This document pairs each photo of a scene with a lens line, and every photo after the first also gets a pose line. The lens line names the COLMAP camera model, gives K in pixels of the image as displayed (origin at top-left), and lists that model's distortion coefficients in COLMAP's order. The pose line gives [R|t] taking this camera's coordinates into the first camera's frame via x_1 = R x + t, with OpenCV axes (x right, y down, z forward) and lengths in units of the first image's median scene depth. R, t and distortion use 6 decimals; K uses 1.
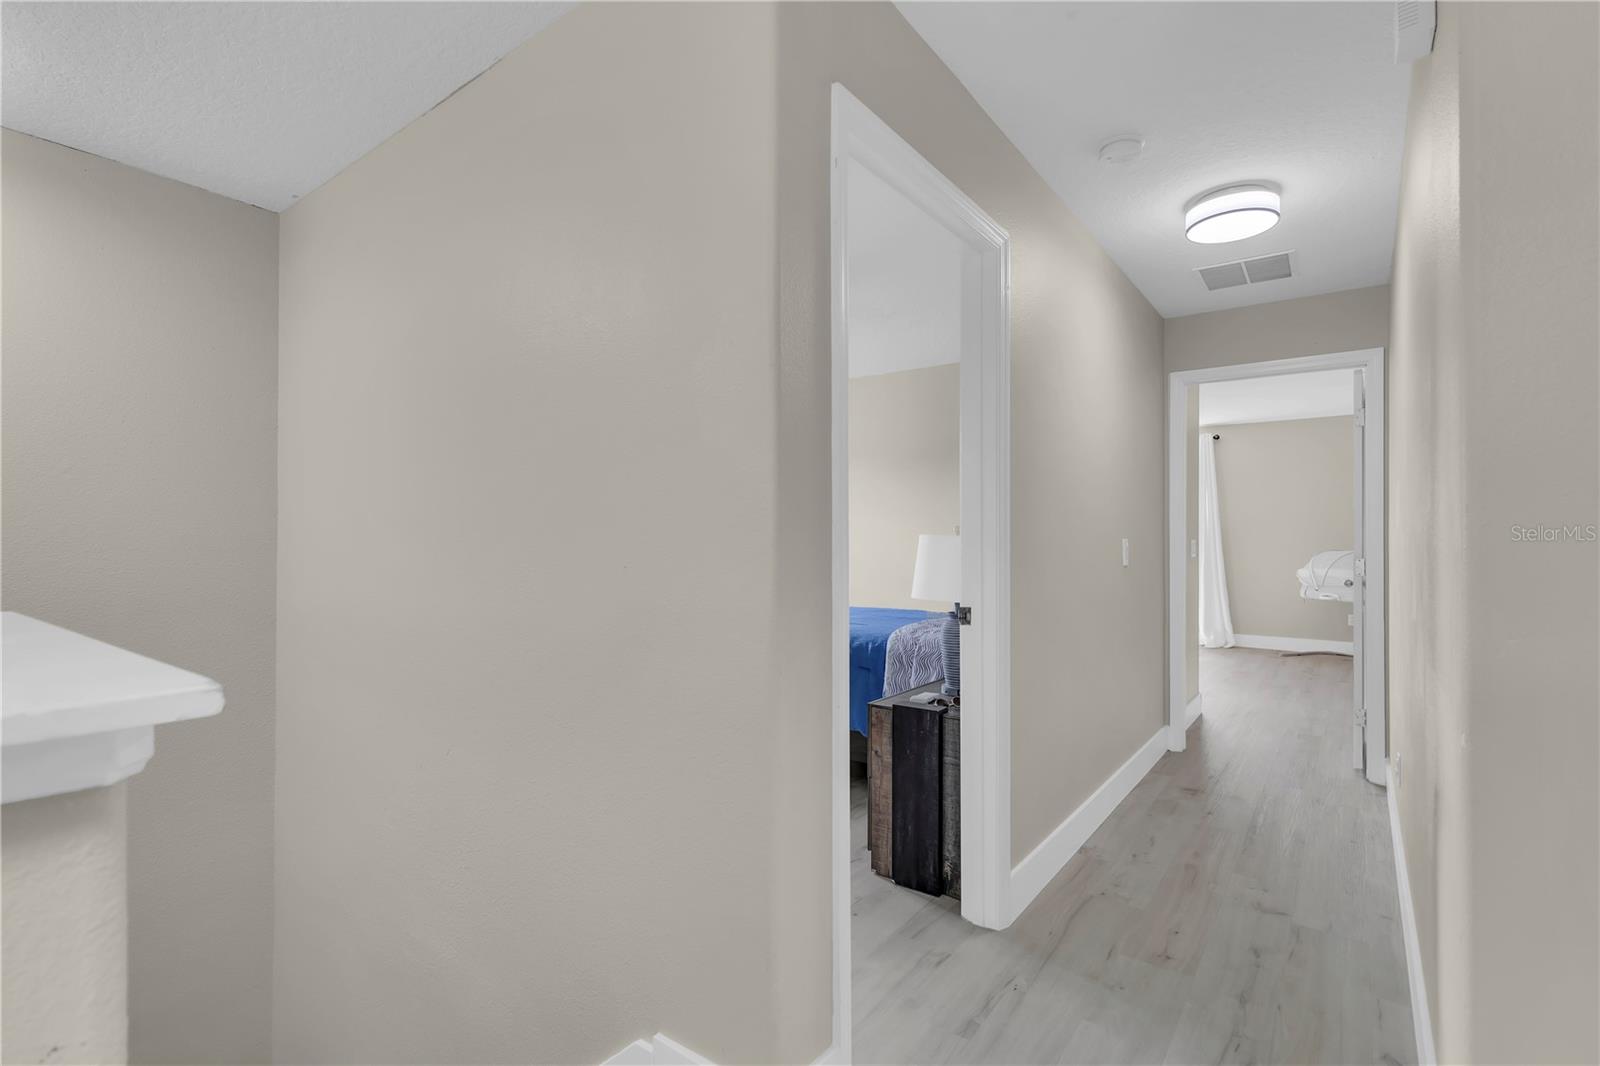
lens RADIAL K [[749.2, 0, 798.1], [0, 749.2, 535.5], [0, 0, 1]] dist [0.002467, 0.000075]
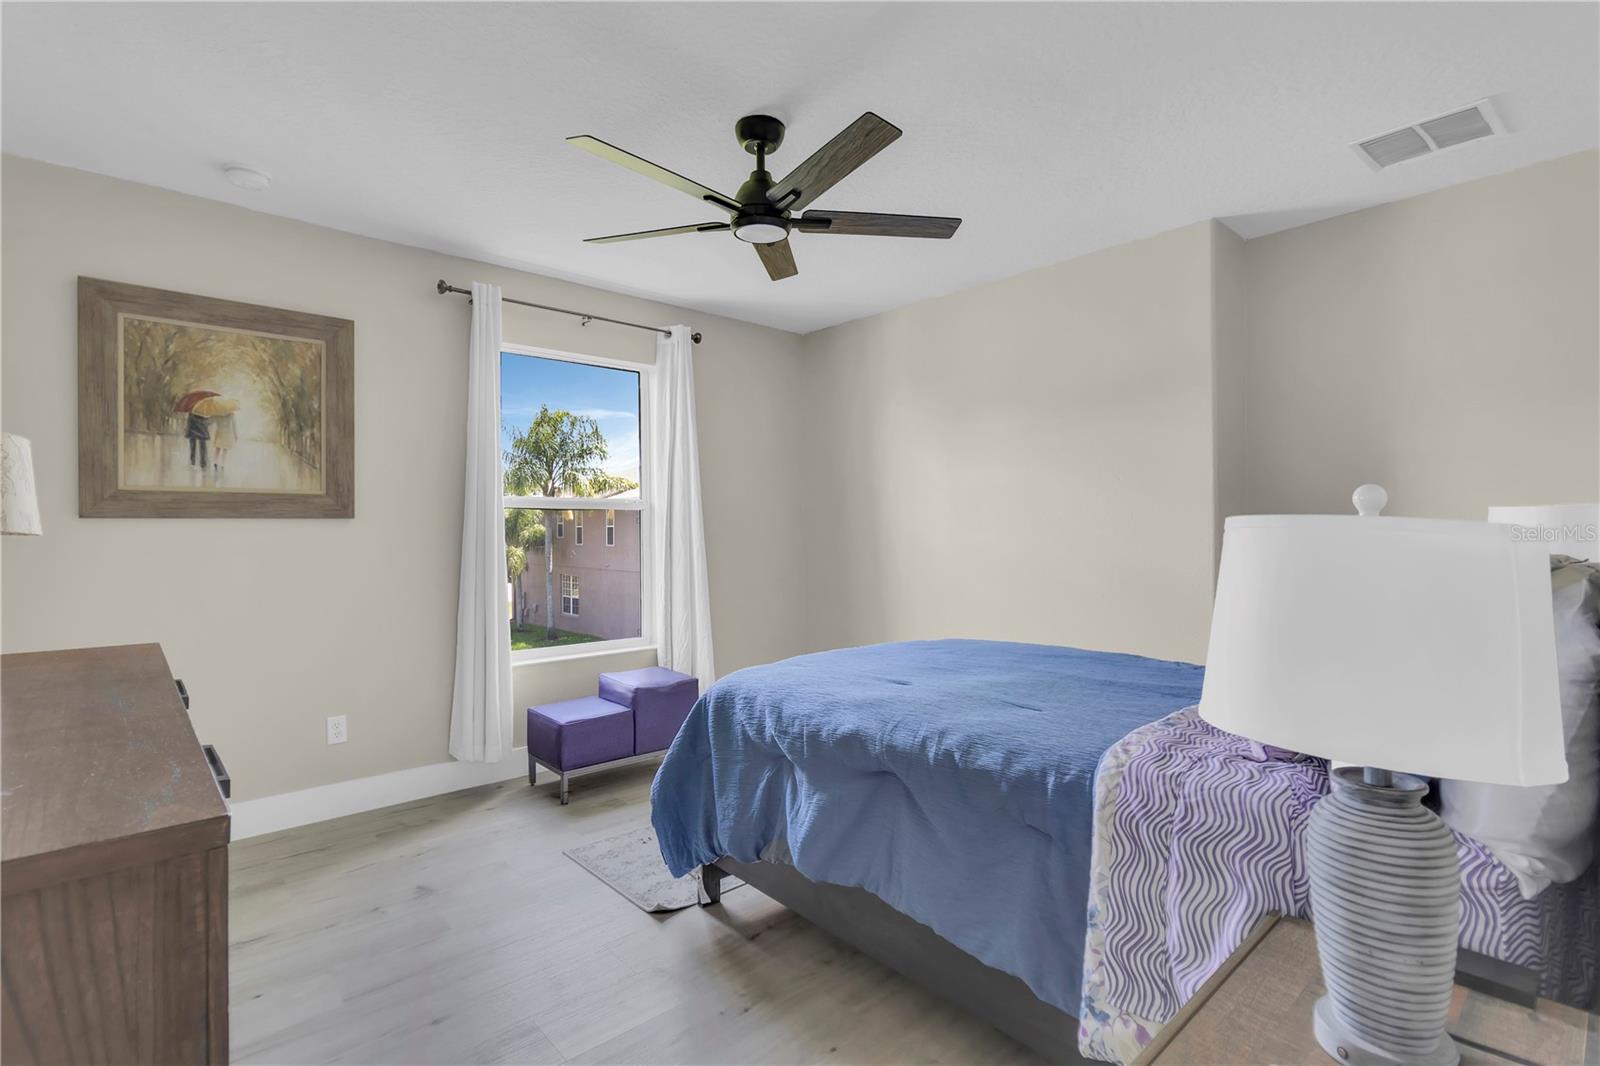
lens RADIAL K [[749.2, 0, 800.2], [0, 749.2, 531.6], [0, 0, 1]] dist [0.002467, 0.000075]
pose [[0.981023, -0.006034, -0.193799, 0.040974], [0.006689, 0.999974, 0.002729, 0.003214], [0.193778, -0.003974, 0.981037, 0.577497]]
